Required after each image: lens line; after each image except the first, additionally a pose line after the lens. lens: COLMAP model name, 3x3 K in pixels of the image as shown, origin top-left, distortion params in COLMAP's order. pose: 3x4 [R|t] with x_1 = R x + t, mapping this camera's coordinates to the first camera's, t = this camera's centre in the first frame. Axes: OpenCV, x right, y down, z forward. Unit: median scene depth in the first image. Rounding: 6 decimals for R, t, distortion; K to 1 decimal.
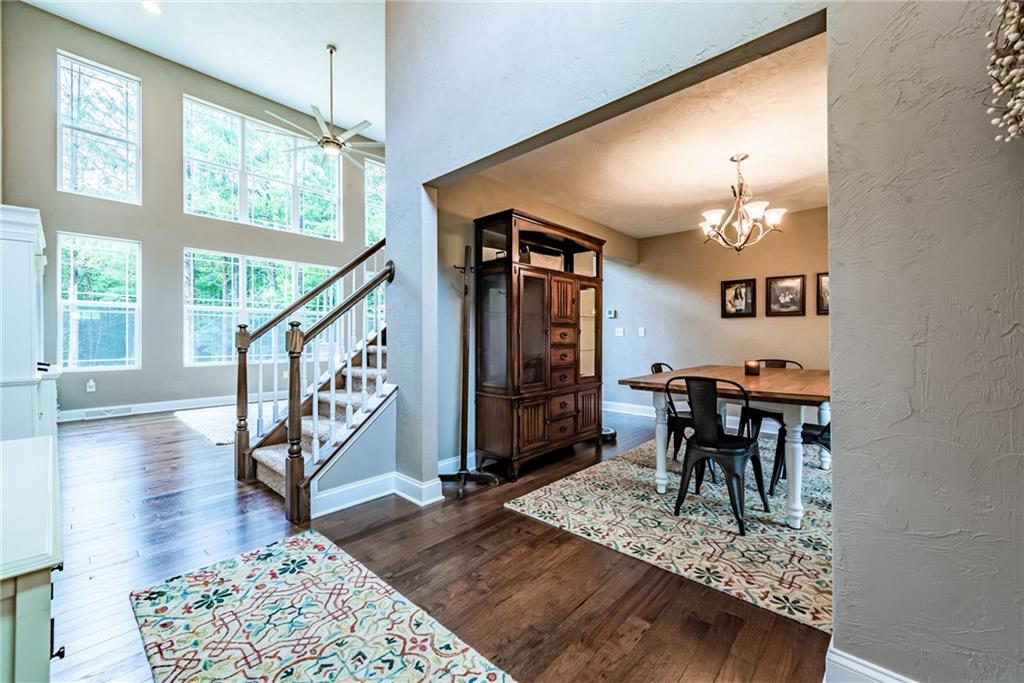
lens RADIAL K [[405.4, 0, 510.5], [0, 405.4, 334.4], [0, 0, 1]] dist [0.002392, -0.002928]
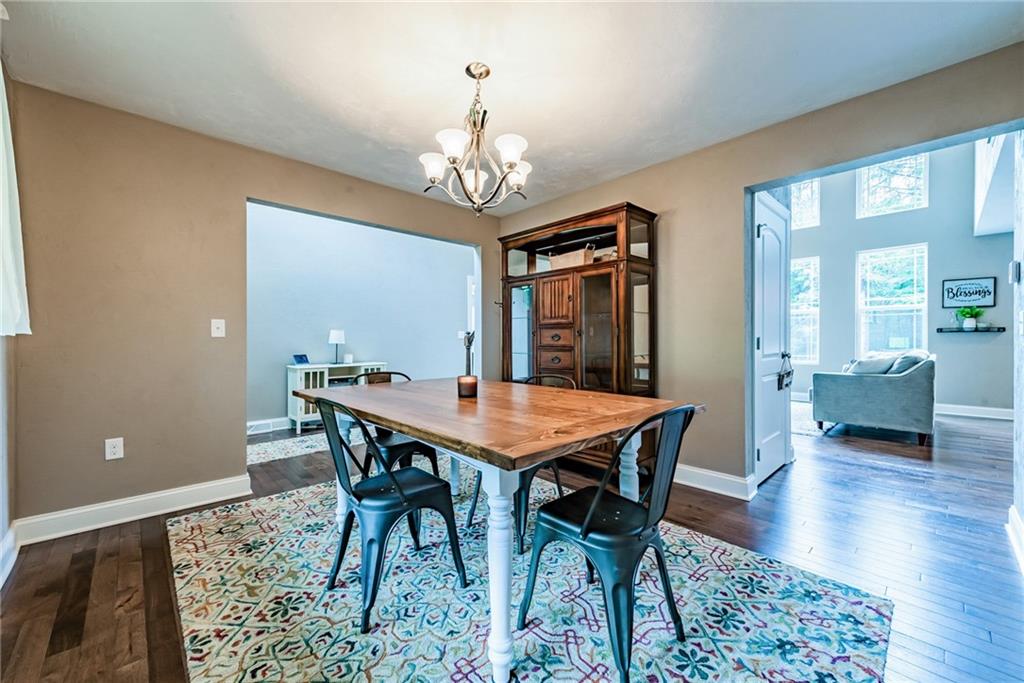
lens RADIAL K [[405.4, 0, 510.5], [0, 405.4, 334.4], [0, 0, 1]] dist [0.002392, -0.002928]
pose [[-0.069479, 0.007446, -0.997556, 0.654838], [0.001157, 0.999972, 0.007383, -0.006737], [0.997583, -0.000641, -0.069485, 0.582525]]
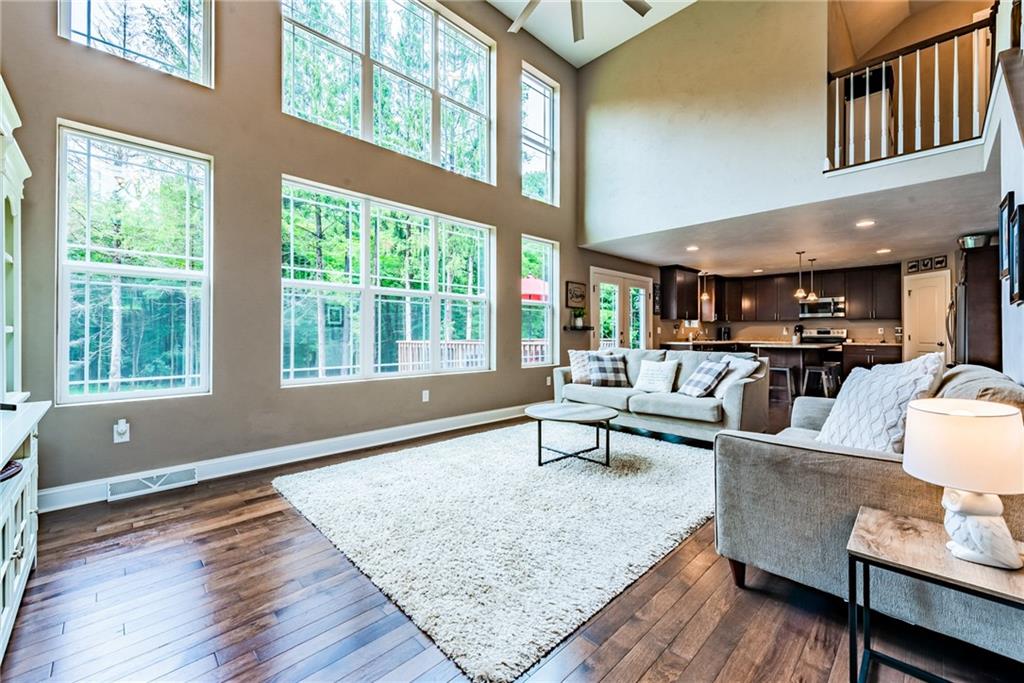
lens RADIAL K [[405.4, 0, 510.5], [0, 405.4, 334.4], [0, 0, 1]] dist [0.002392, -0.002928]
pose [[0.998417, 0.007915, -0.055684, -0.501993], [-0.007595, 0.999953, 0.005945, 0.001096], [0.055728, -0.005512, 0.998431, 0.501086]]
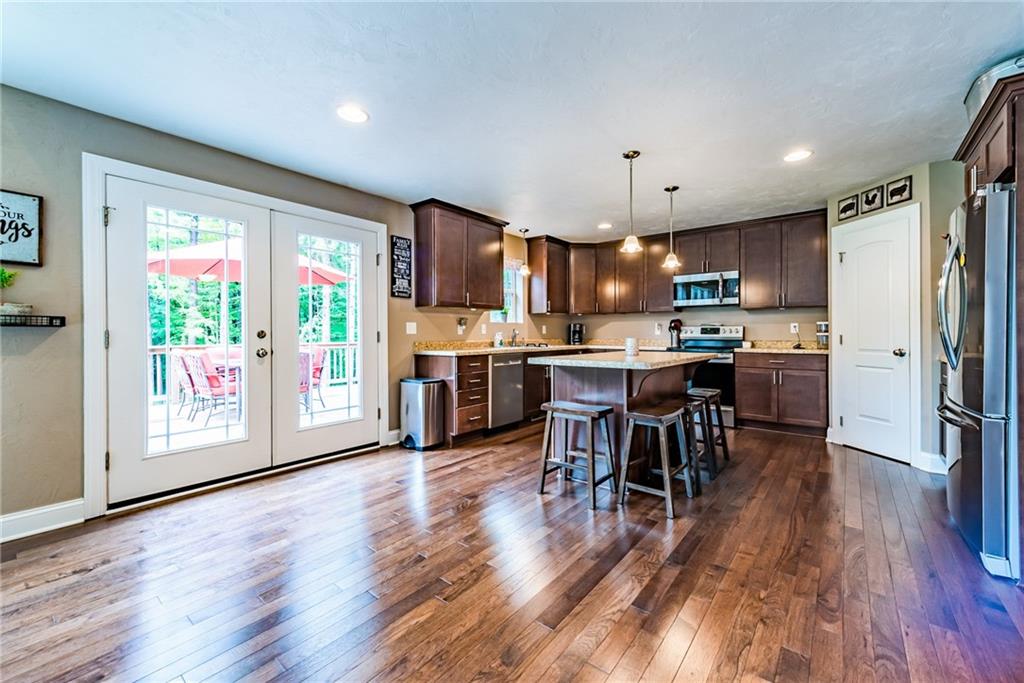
lens RADIAL K [[405.4, 0, 510.5], [0, 405.4, 334.4], [0, 0, 1]] dist [0.002392, -0.002928]
pose [[0.997835, 0.004064, 0.065640, 0.081698], [-0.004384, 0.999979, 0.004719, -0.000879], [-0.065620, -0.004996, 0.997832, 1.203518]]
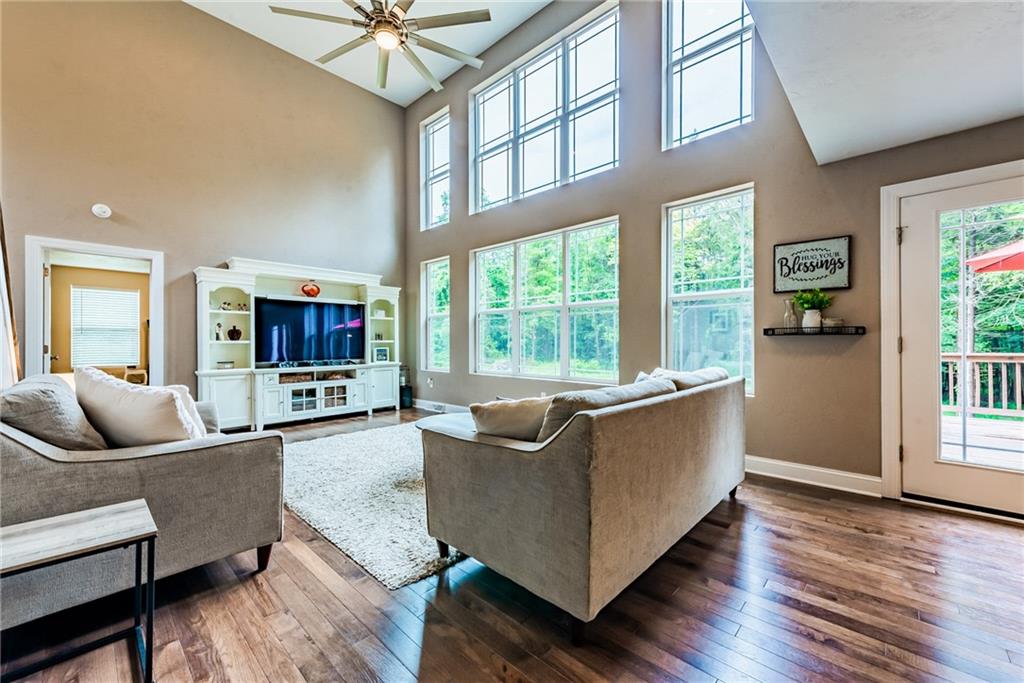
lens RADIAL K [[407.9, 0, 536.3], [0, 407.9, 340.4], [0, 0, 1]] dist [0.000272, -0.000148]
pose [[0.015052, 0.002878, -0.999883, 0.165465], [0.005349, 0.999981, 0.002959, -0.000910], [0.999872, -0.005393, 0.015037, 1.217830]]
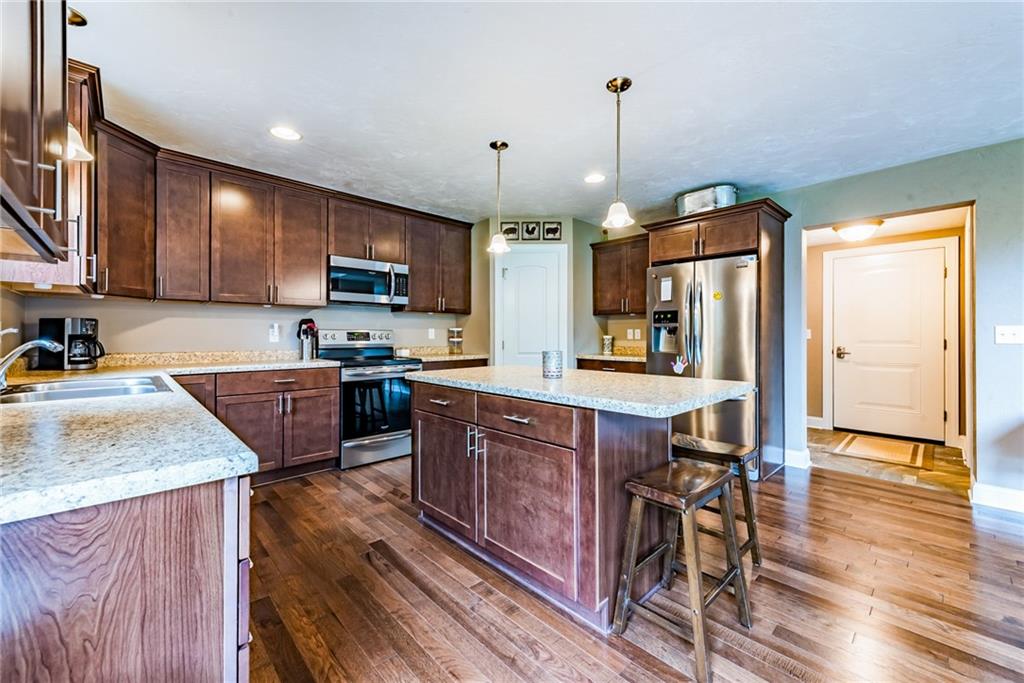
lens RADIAL K [[405.4, 0, 510.5], [0, 405.4, 334.4], [0, 0, 1]] dist [0.002392, -0.002928]
pose [[0.061545, 0.007728, 0.998074, -0.095764], [-0.004256, 0.999963, -0.007480, -0.006041], [-0.998095, -0.003788, 0.061575, 1.805645]]
